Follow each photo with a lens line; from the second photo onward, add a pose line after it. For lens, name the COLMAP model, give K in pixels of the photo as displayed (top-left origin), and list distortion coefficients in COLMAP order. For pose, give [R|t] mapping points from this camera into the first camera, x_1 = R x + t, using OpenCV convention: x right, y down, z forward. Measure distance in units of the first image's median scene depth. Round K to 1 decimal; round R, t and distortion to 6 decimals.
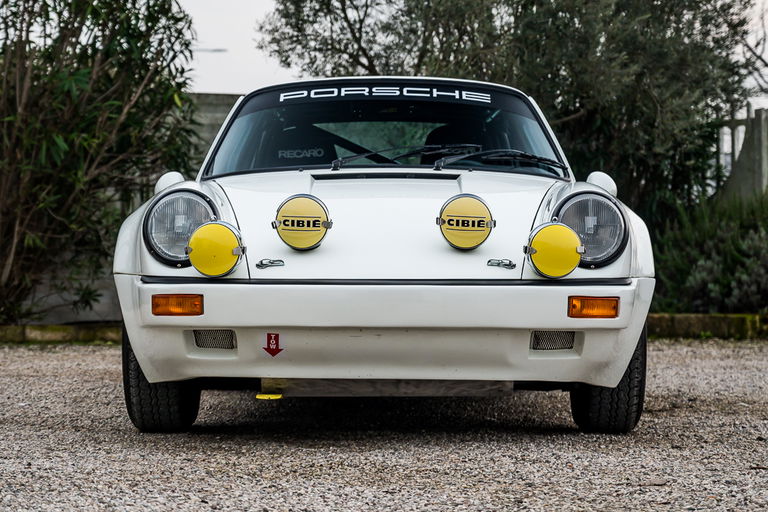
lens RADIAL K [[2354.1, 0, 378.0], [0, 2354.1, 259.6], [0, 0, 1]] dist [0.195084, 0.000000]
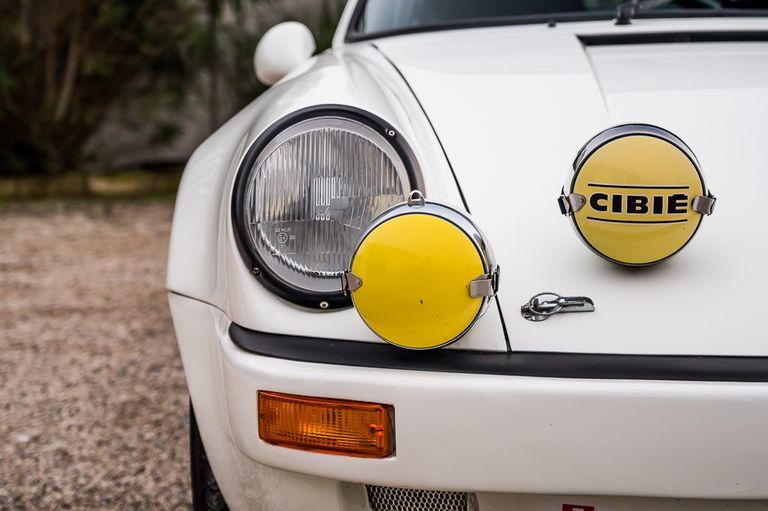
lens RADIAL K [[2064.6, 0, 390.5], [0, 2064.6, 257.7], [0, 0, 1]] dist [-0.162944, 0.000000]
pose [[0.999611, -0.007527, -0.026848, -0.064086], [0.010612, 0.993114, 0.116670, -0.046320], [0.025785, -0.116910, 0.992808, 0.658958]]
